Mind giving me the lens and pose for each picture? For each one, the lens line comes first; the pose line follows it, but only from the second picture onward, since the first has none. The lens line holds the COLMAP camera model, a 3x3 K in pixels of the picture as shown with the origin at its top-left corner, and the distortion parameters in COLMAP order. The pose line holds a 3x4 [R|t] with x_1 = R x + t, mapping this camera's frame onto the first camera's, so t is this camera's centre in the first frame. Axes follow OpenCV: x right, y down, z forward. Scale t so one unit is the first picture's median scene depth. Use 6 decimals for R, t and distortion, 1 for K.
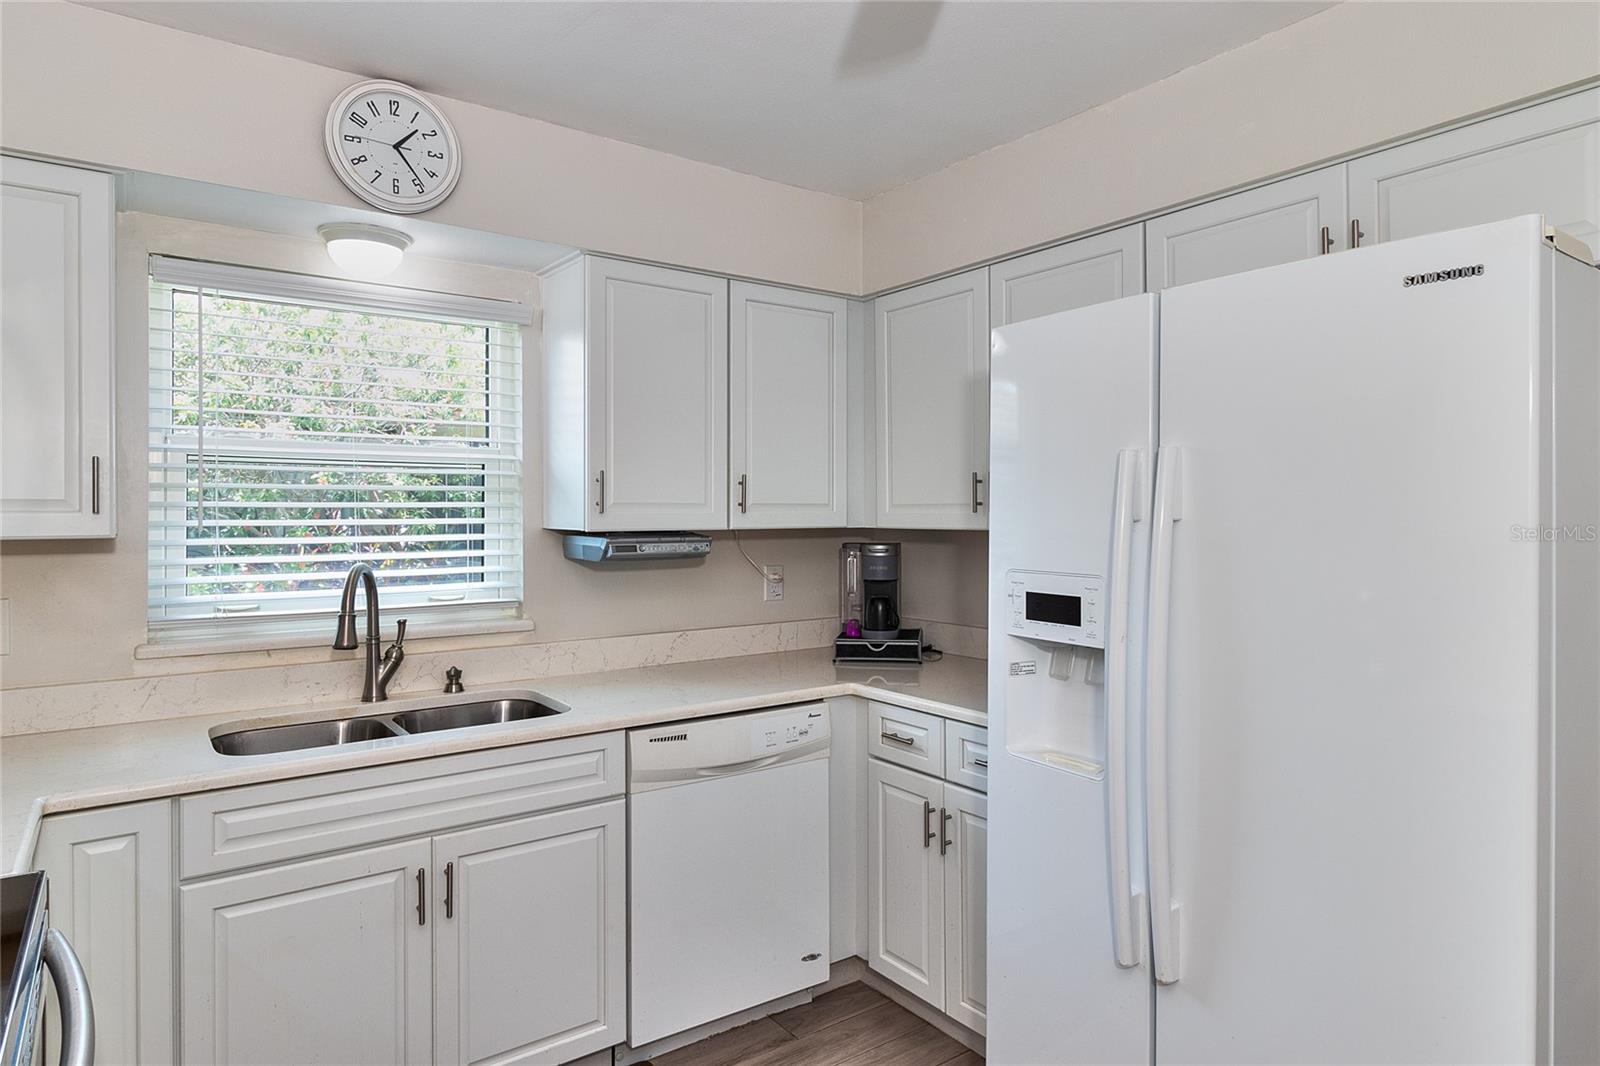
lens RADIAL K [[927.0, 0, 790.6], [0, 927.0, 509.5], [0, 0, 1]] dist [-0.004388, 0.000792]
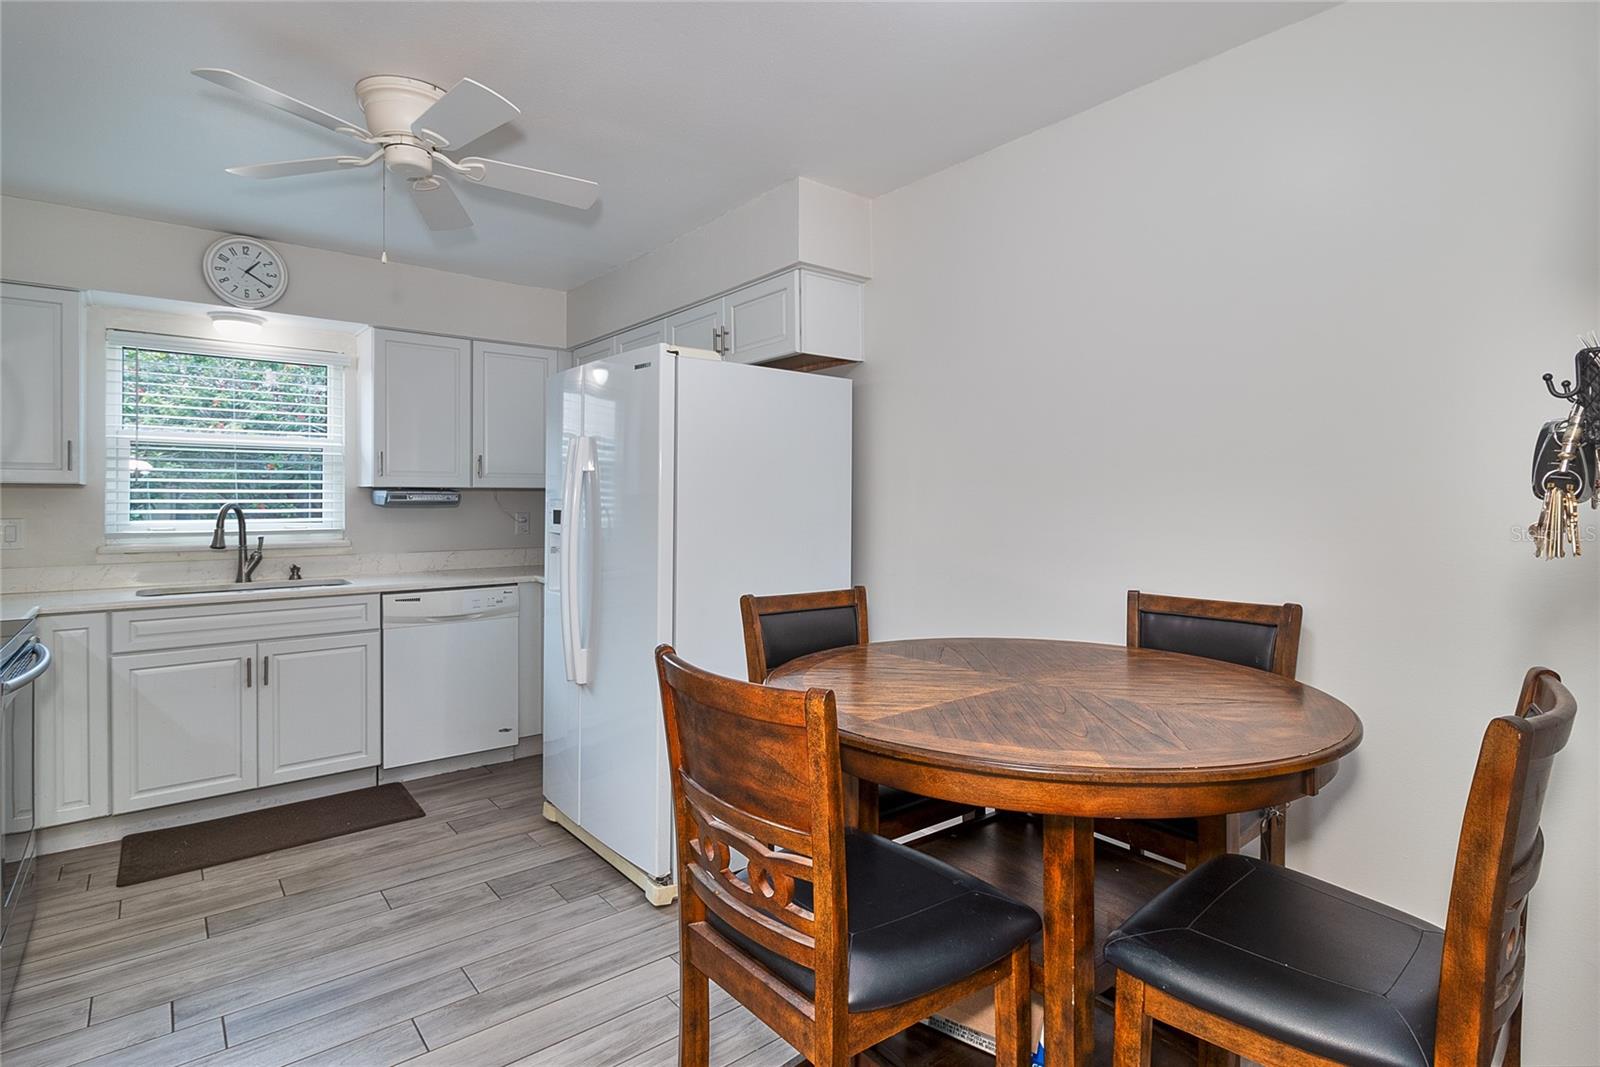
lens RADIAL K [[792.6, 0, 787.1], [0, 792.6, 499.1], [0, 0, 1]] dist [-0.004079, -0.002053]
pose [[0.998478, 0.001177, 0.055139, 0.498094], [-0.001260, 0.999998, 0.001471, 0.045972], [-0.055137, -0.001538, 0.998478, -0.553534]]
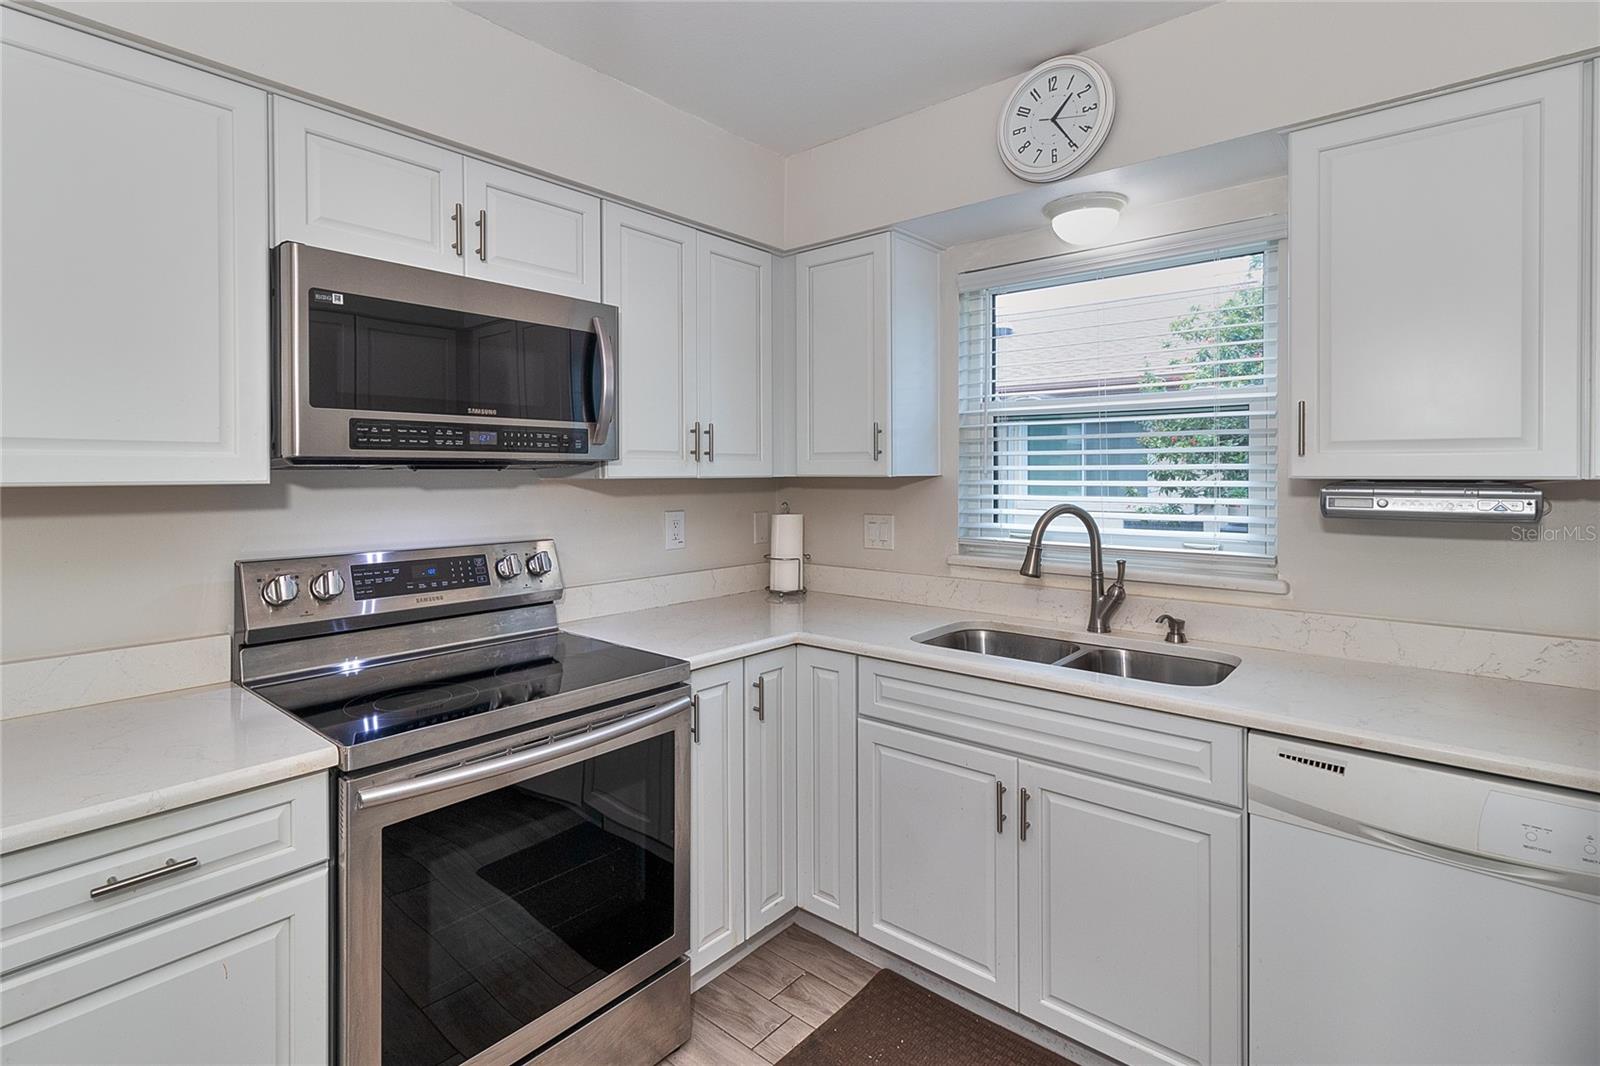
lens RADIAL K [[760.5, 0, 801.0], [0, 760.5, 476.8], [0, 0, 1]] dist [-0.001841, 0.000248]
pose [[0.241023, 0.007810, -0.970488, 0.333655], [0.005879, 0.999938, 0.009507, 0.014226], [0.970502, -0.007997, 0.240962, 0.450991]]
